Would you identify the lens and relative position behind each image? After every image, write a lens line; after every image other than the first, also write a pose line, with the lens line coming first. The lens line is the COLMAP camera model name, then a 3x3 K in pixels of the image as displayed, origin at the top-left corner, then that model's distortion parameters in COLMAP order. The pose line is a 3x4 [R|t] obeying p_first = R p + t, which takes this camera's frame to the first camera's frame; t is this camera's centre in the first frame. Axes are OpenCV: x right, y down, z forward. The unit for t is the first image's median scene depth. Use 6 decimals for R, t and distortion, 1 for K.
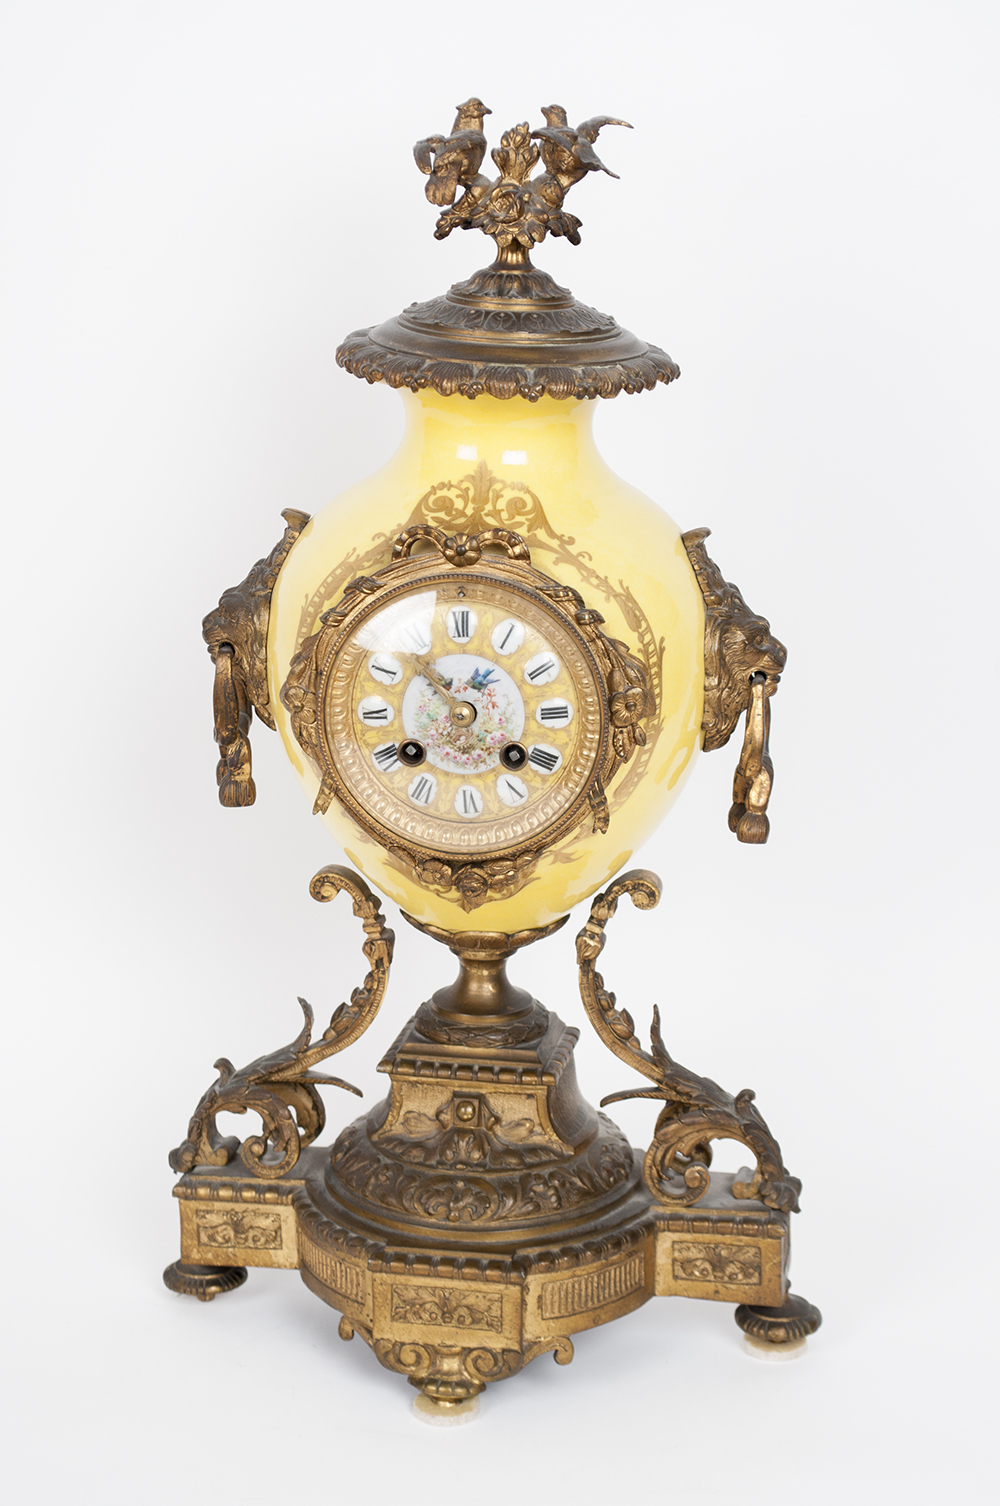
lens RADIAL K [[3118.2, 0, 503.0], [0, 3118.2, 721.1], [0, 0, 1]] dist [0.024573, -0.153070]
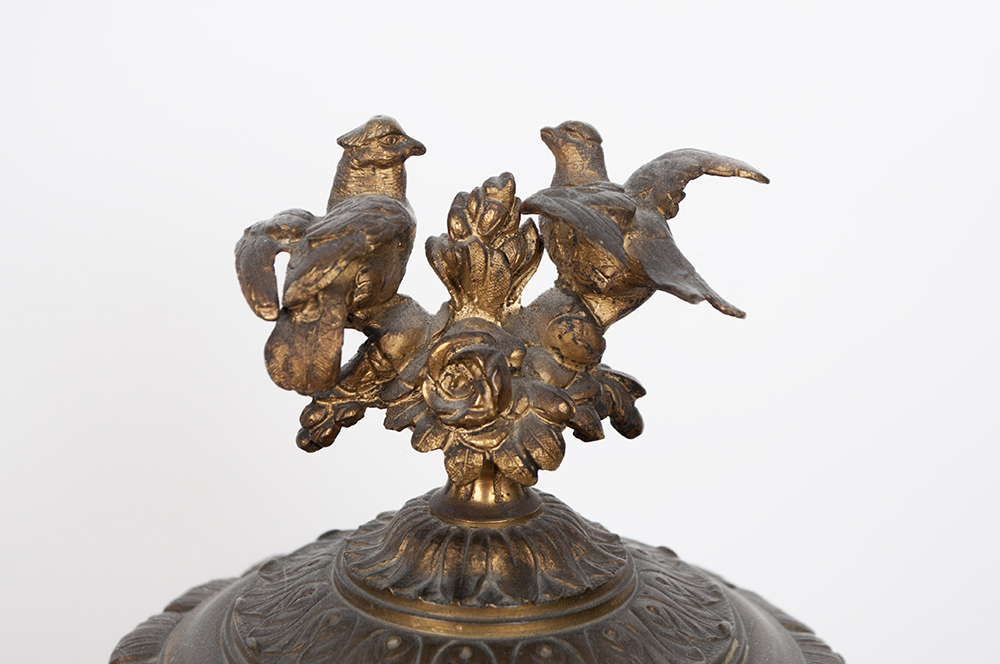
lens RADIAL K [[2224.8, 0, 500.7], [0, 2224.8, 345.9], [0, 0, 1]] dist [0.037389, 0.086416]
pose [[0.999416, -0.033773, 0.005258, 0.004157], [0.033708, 0.999360, 0.011992, -0.172313], [-0.005660, -0.011808, 0.999914, 0.703069]]
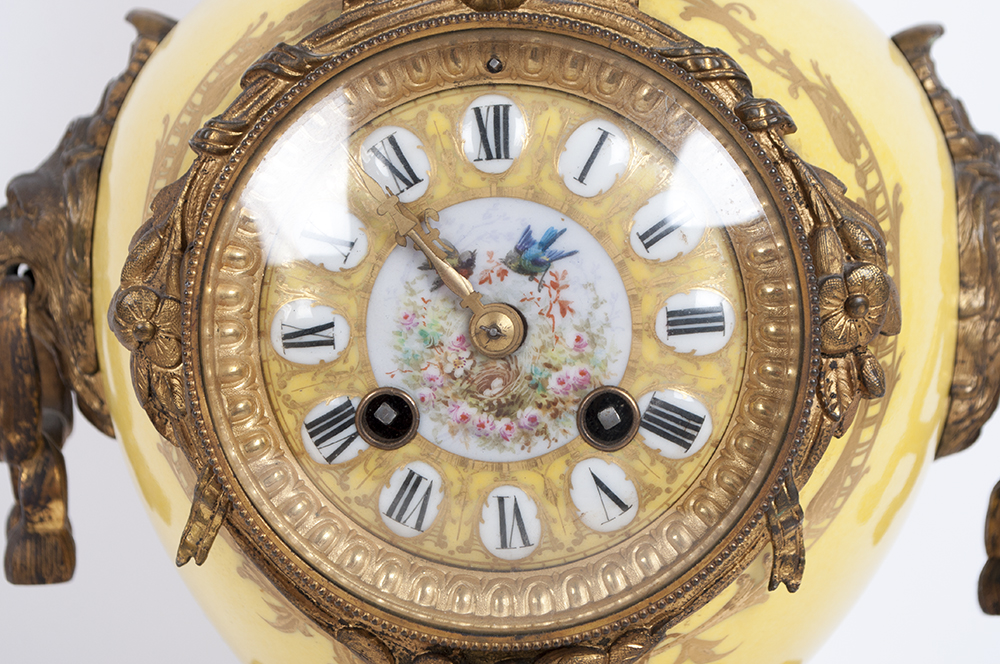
lens RADIAL K [[2224.8, 0, 500.7], [0, 2224.8, 345.9], [0, 0, 1]] dist [0.037389, 0.086416]
pose [[0.998365, -0.009306, 0.056400, -0.030612], [0.018645, 0.985711, -0.167407, 0.054871], [-0.054036, 0.168185, 0.984273, 0.659146]]
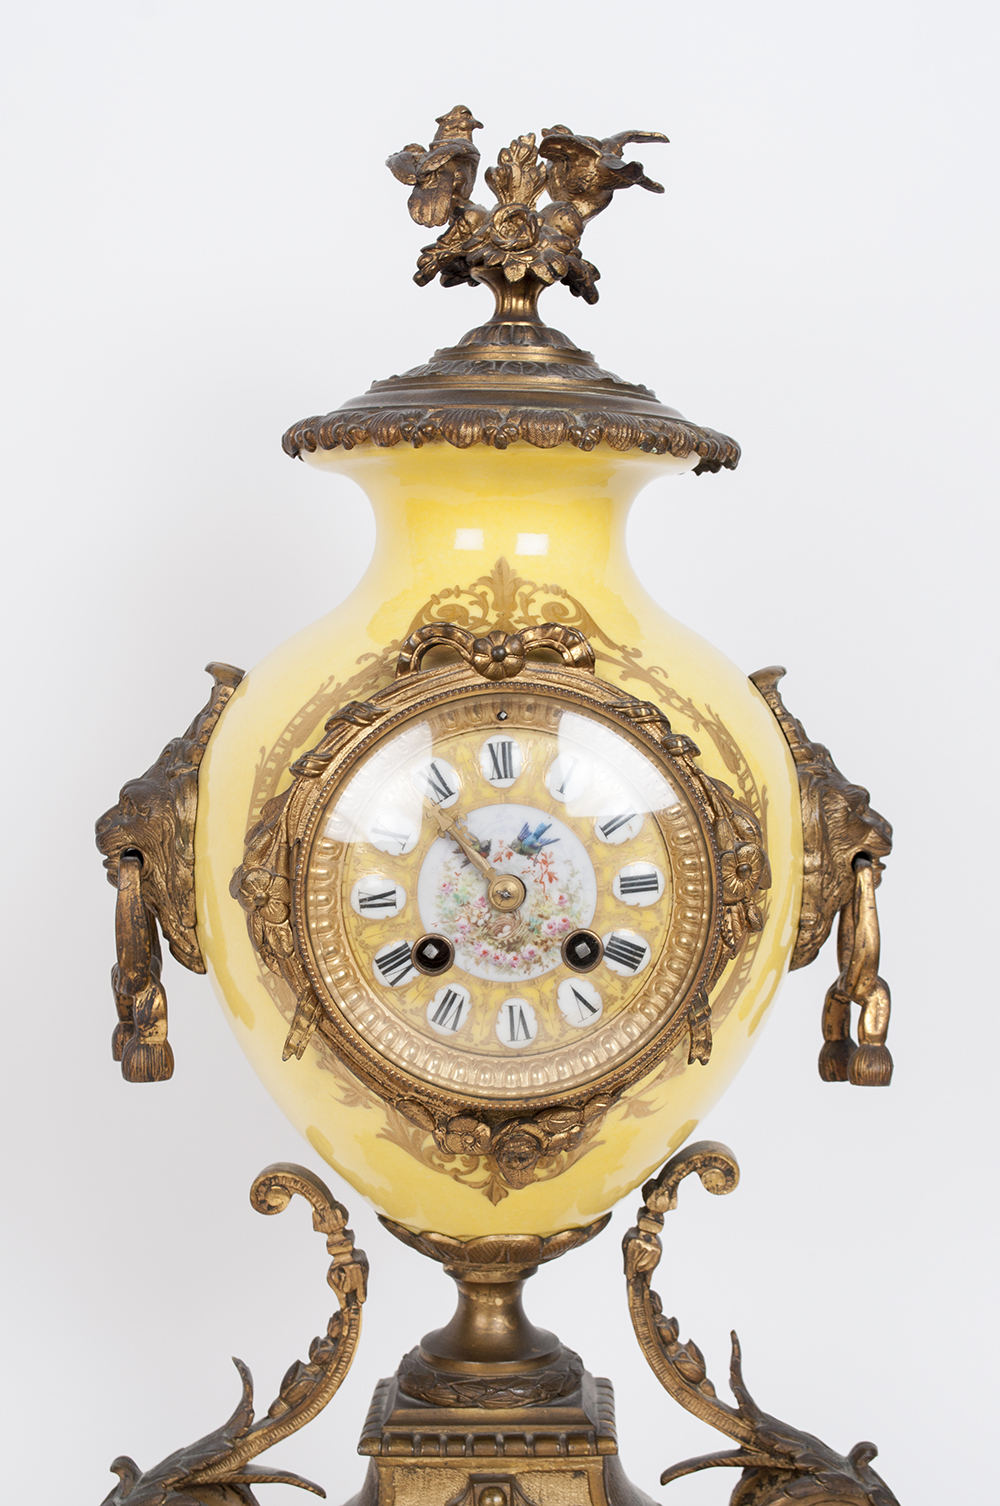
lens RADIAL K [[2296.8, 0, 500.0], [0, 2296.8, 753.0], [0, 0, 1]] dist [-0.003705, -0.000510]
pose [[0.986582, -0.024288, 0.161448, -0.094065], [0.058484, 0.975825, -0.210582, 0.073373], [-0.152430, 0.217198, 0.964152, 0.491778]]
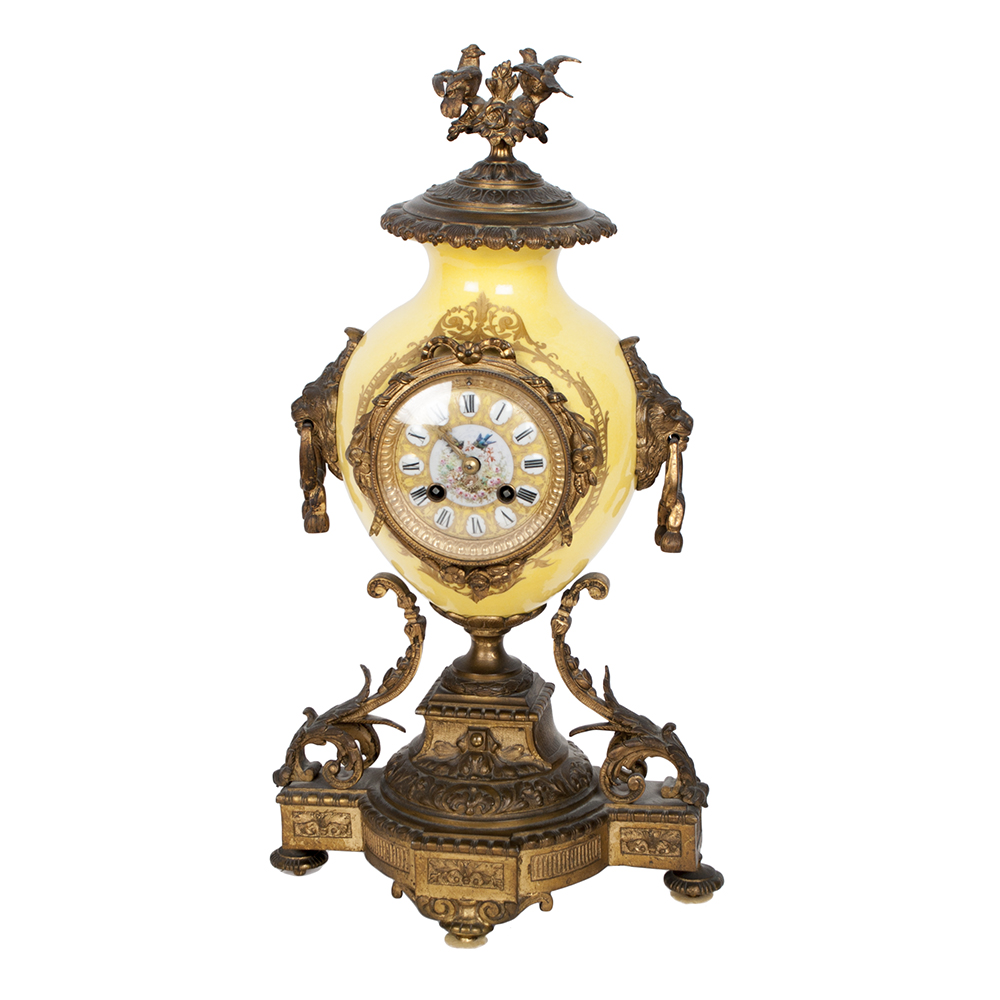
lens RADIAL K [[2313.7, 0, 500.0], [0, 2313.7, 500.0], [0, 0, 1]] dist [-0.033469, -0.162732]
pose [[0.999907, -0.013646, -0.000729, 0.001192], [0.013648, 0.999903, 0.002830, 0.010848], [0.000690, -0.002839, 0.999996, -0.082089]]
